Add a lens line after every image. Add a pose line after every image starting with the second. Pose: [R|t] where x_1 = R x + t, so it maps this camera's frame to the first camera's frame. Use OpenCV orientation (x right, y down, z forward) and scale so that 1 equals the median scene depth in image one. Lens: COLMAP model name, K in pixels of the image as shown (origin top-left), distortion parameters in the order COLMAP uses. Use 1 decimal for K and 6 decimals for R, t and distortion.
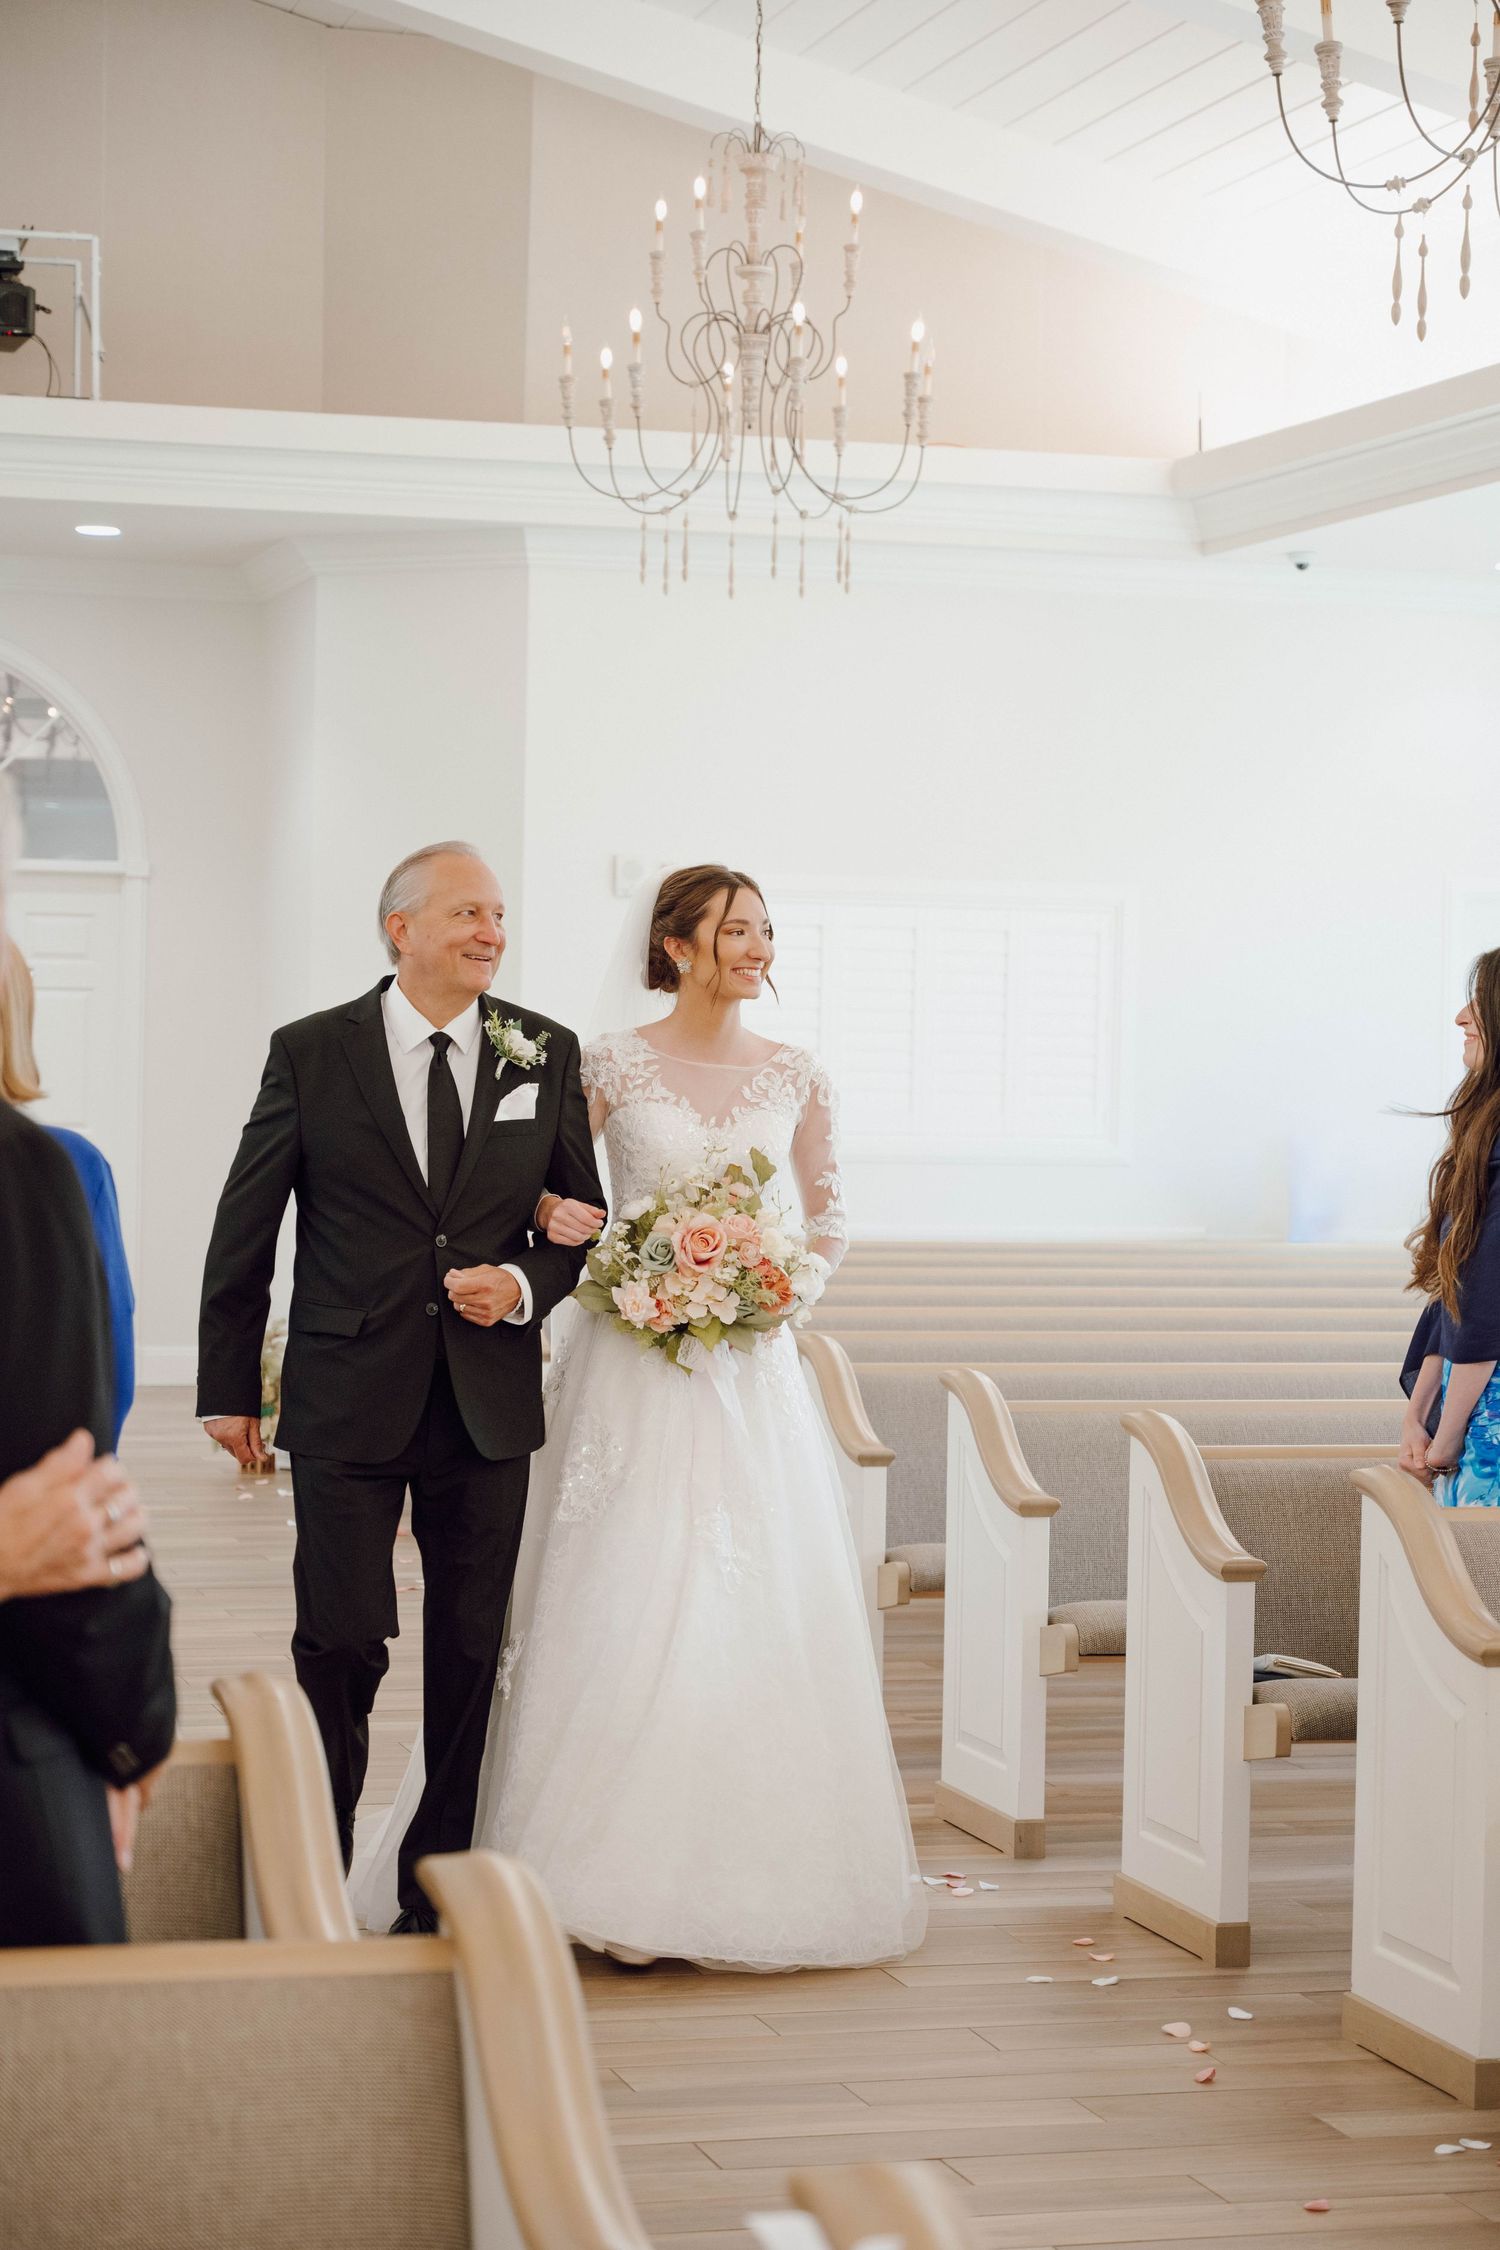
lens RADIAL K [[3972.0, 0, 750.0], [0, 3972.0, 1125.0], [0, 0, 1]] dist [0.100389, 0.004136]
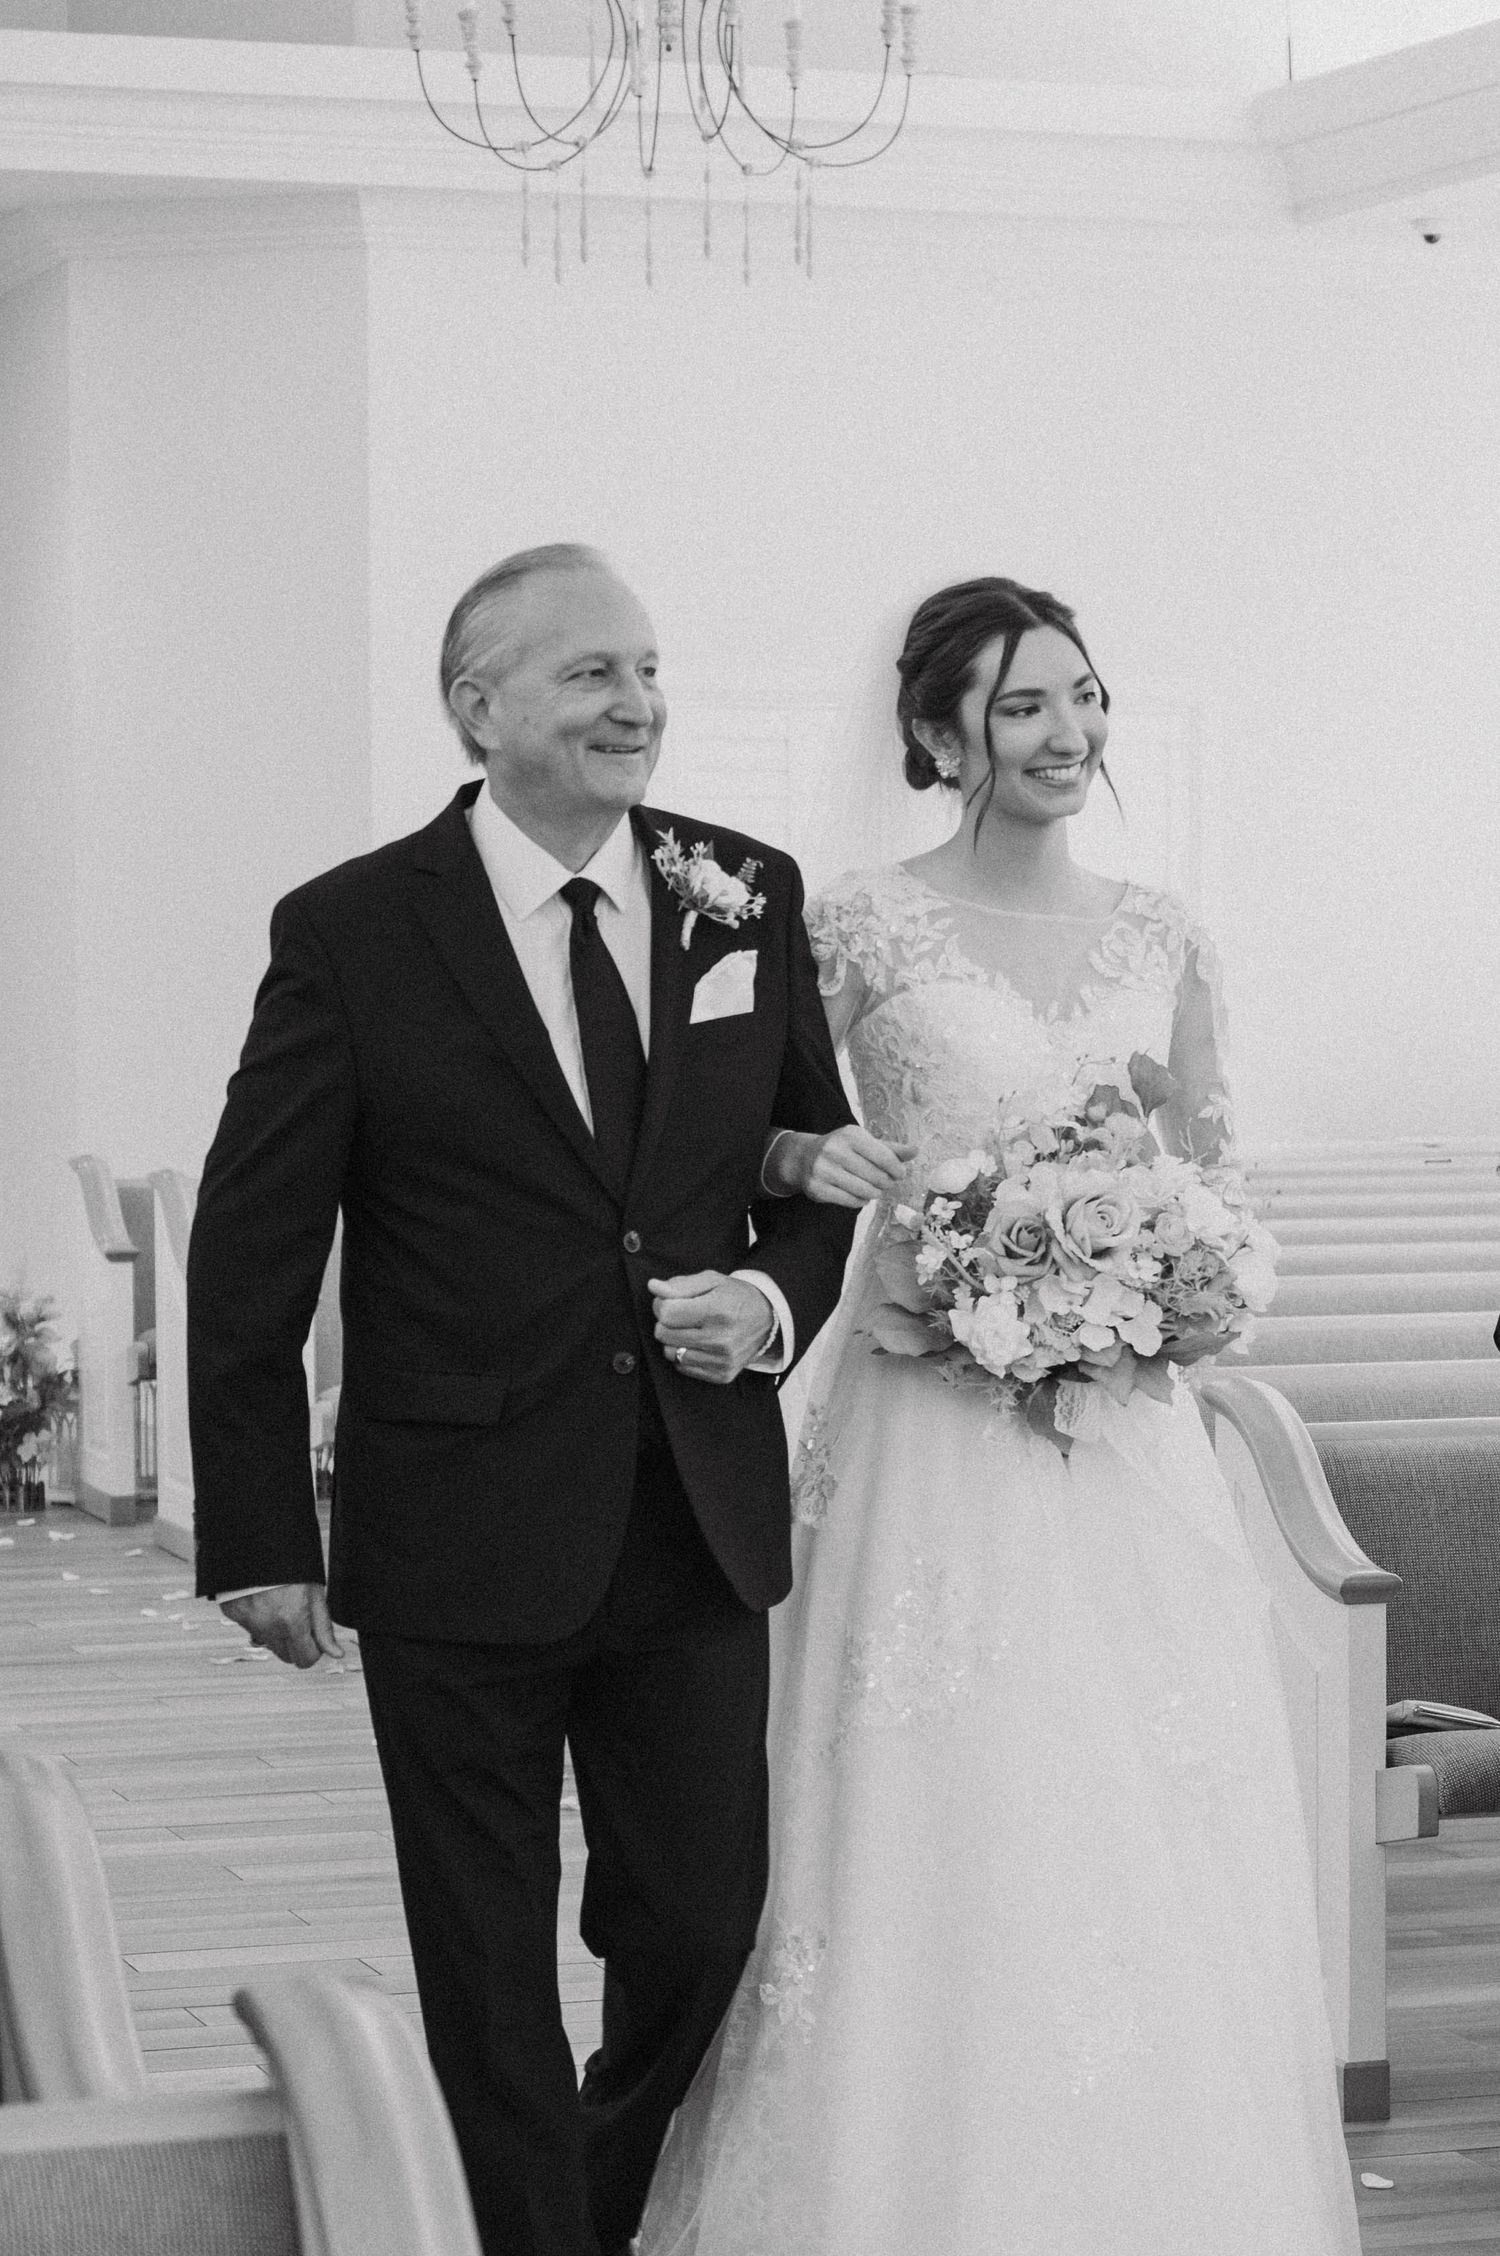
lens RADIAL K [[4025.7, 0, 750.2], [0, 4025.7, 1251.6], [0, 0, 1]] dist [-0.048039, 0.047978]
pose [[0.991693, -0.034433, 0.123932, -0.109497], [0.026857, 0.997696, 0.062295, -0.003253], [-0.125791, -0.058449, 0.990333, 0.349559]]
